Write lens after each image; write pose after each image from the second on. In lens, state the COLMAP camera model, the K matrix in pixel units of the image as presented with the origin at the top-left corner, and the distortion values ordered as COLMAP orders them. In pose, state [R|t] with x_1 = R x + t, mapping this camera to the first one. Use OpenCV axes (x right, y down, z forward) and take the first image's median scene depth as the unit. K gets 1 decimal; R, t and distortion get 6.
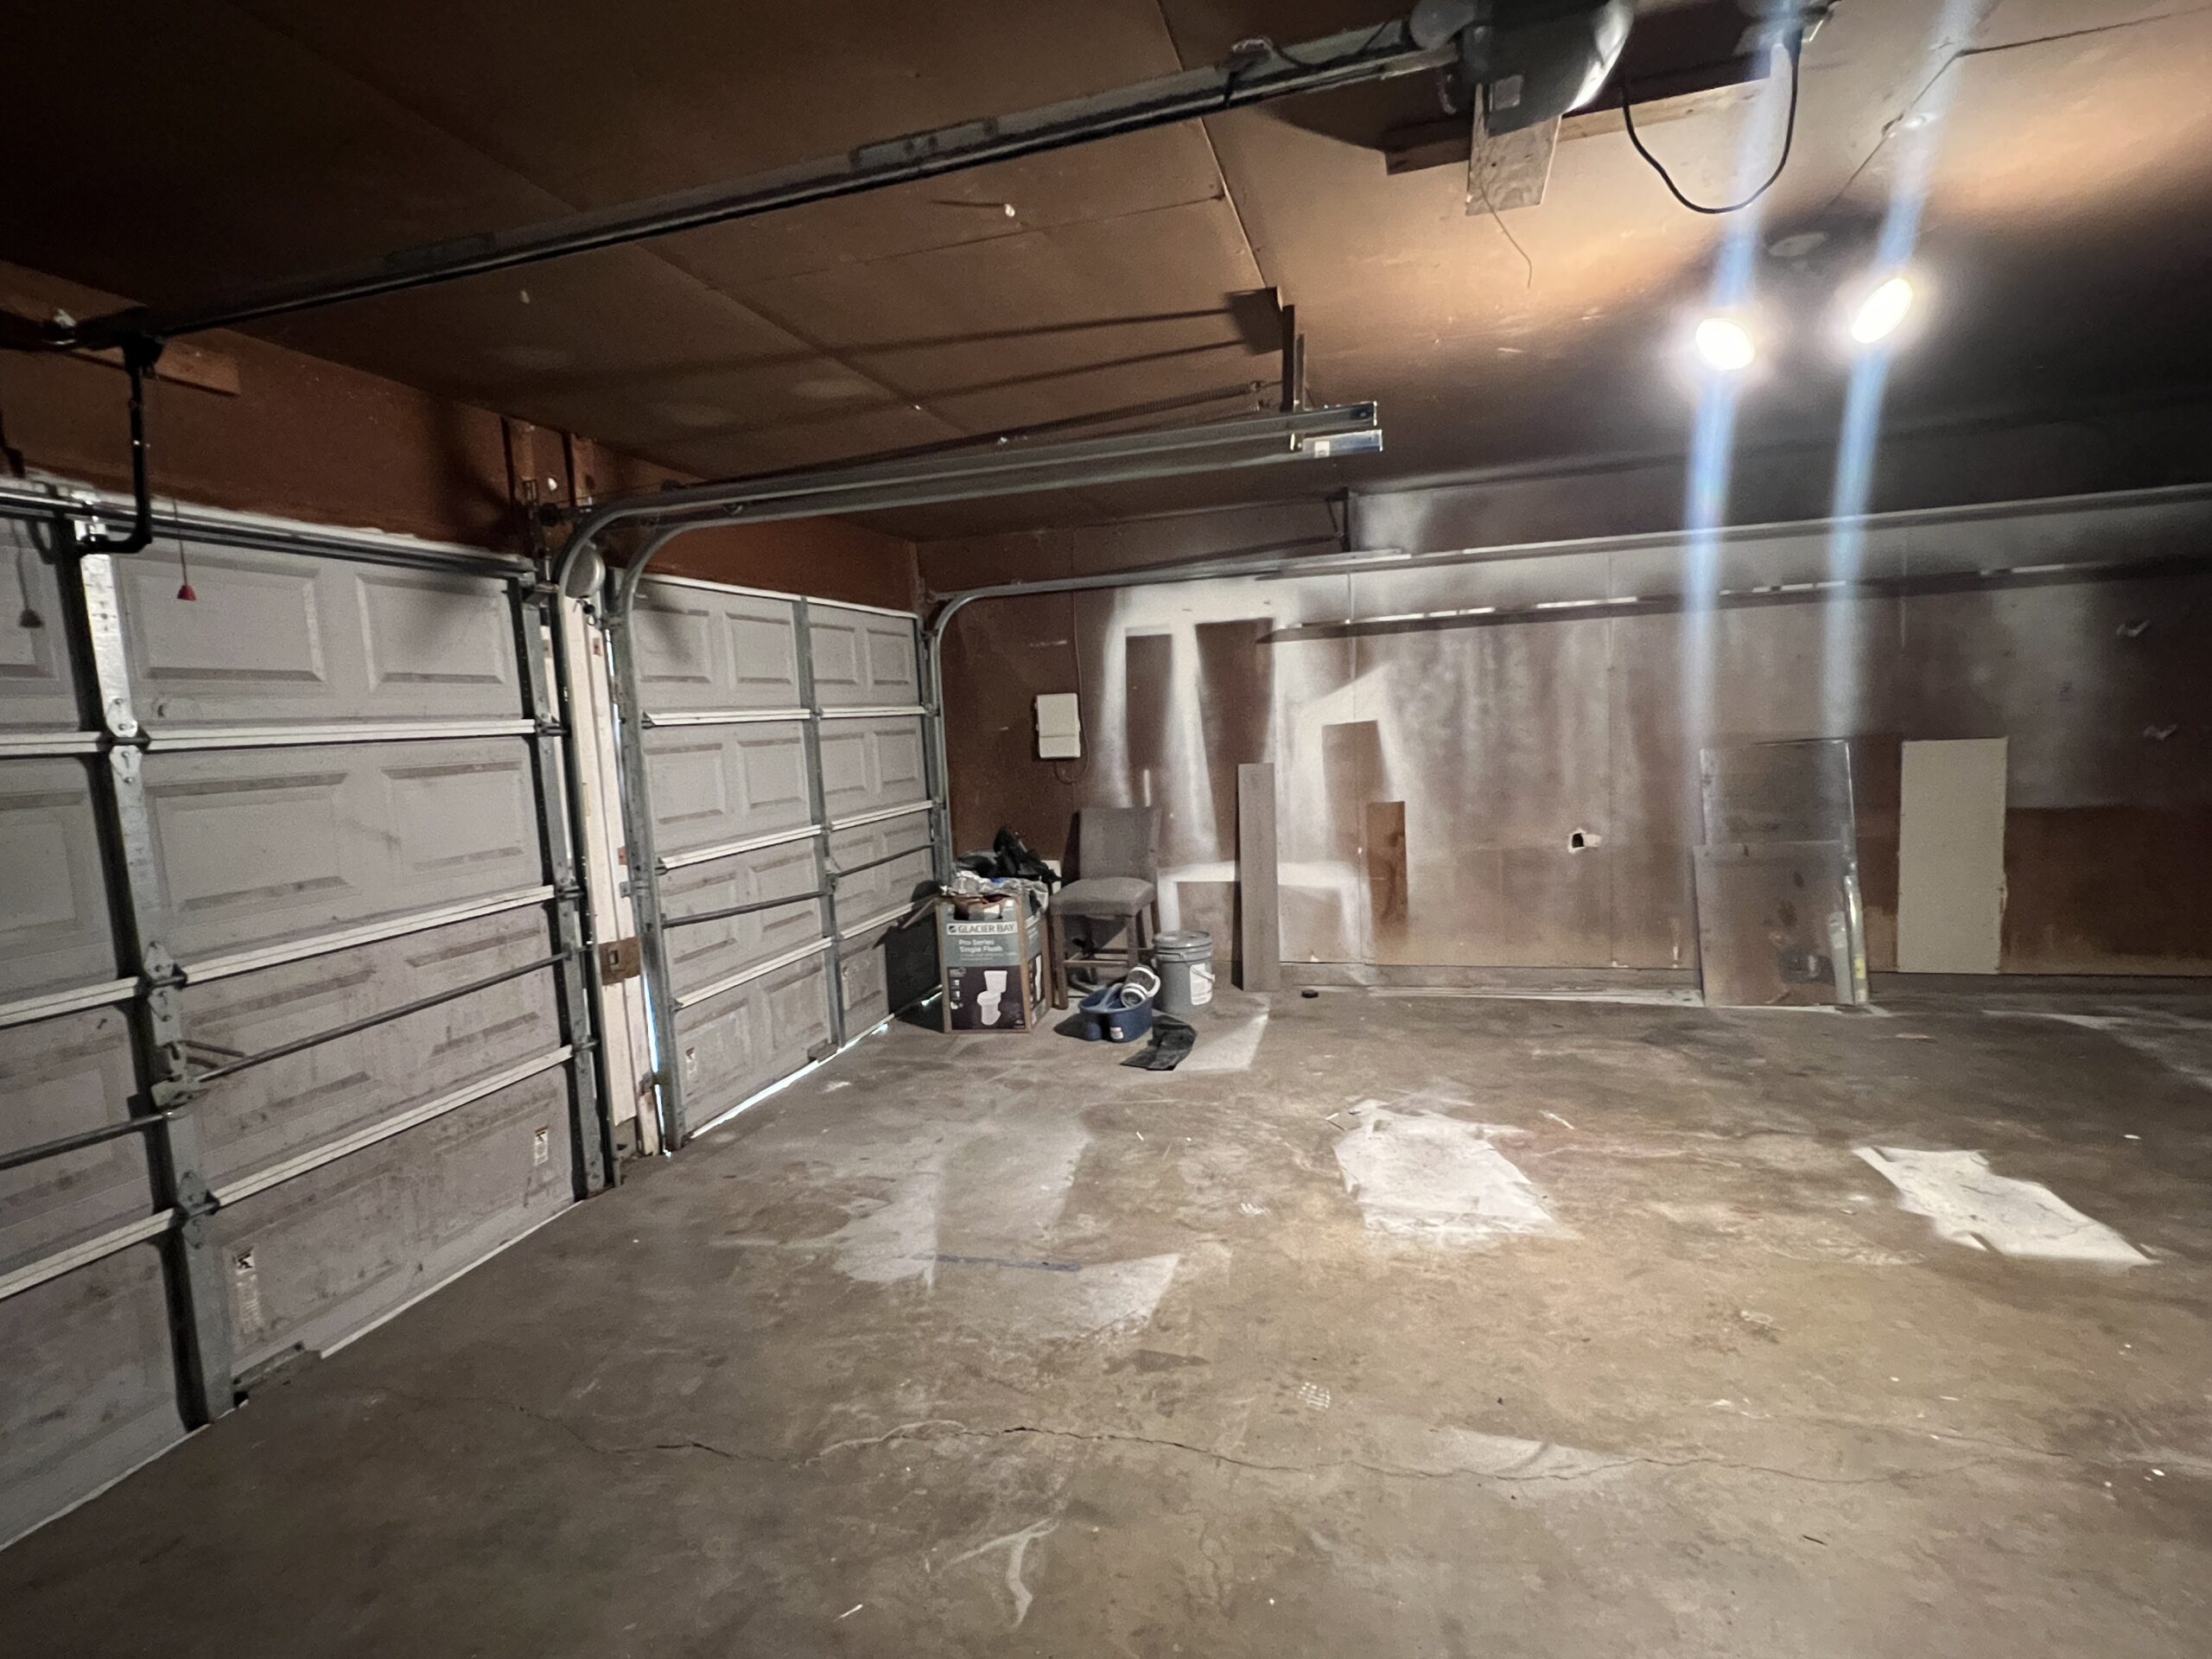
lens RADIAL K [[1064.8, 0, 1105.2], [0, 1064.8, 828.1], [0, 0, 1]] dist [-0.001557, -0.000298]
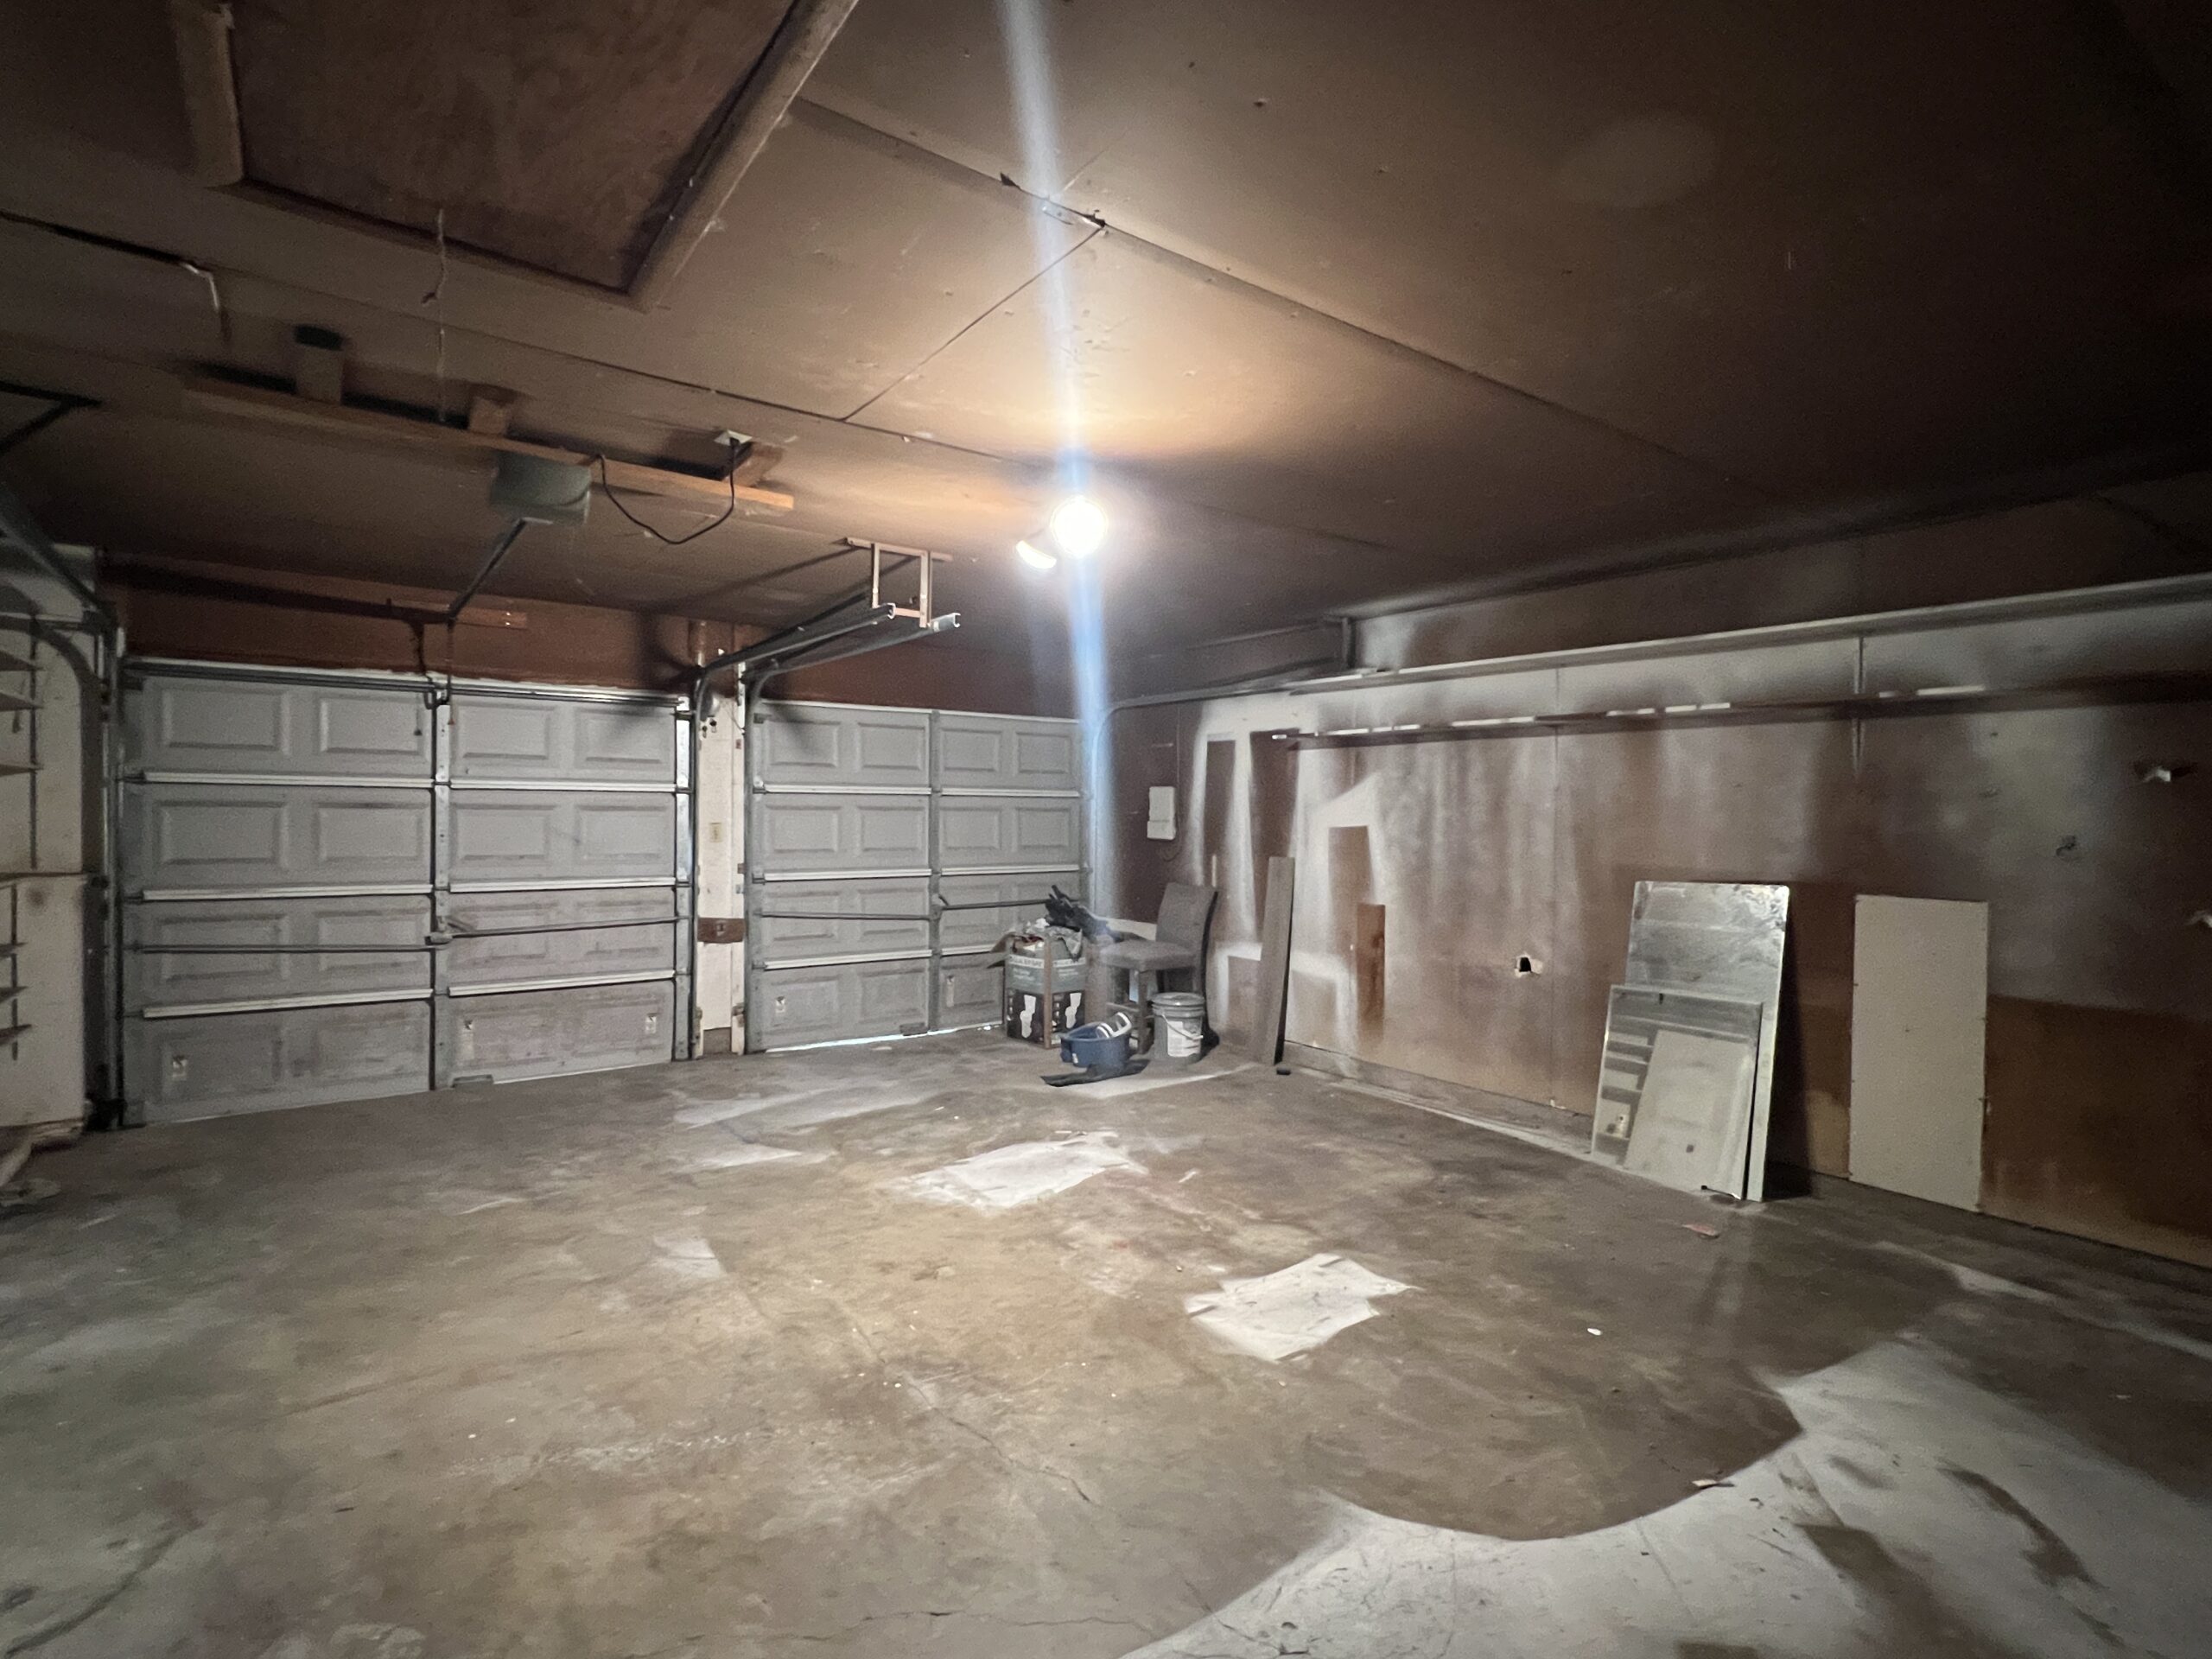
lens RADIAL K [[1064.8, 0, 1105.6], [0, 1064.8, 831.8], [0, 0, 1]] dist [-0.001557, -0.000298]
pose [[0.798571, 0.075234, -0.597180, 0.862943], [-0.118365, 0.992413, -0.033256, -0.037454], [0.590147, 0.097242, 0.801418, -0.002875]]
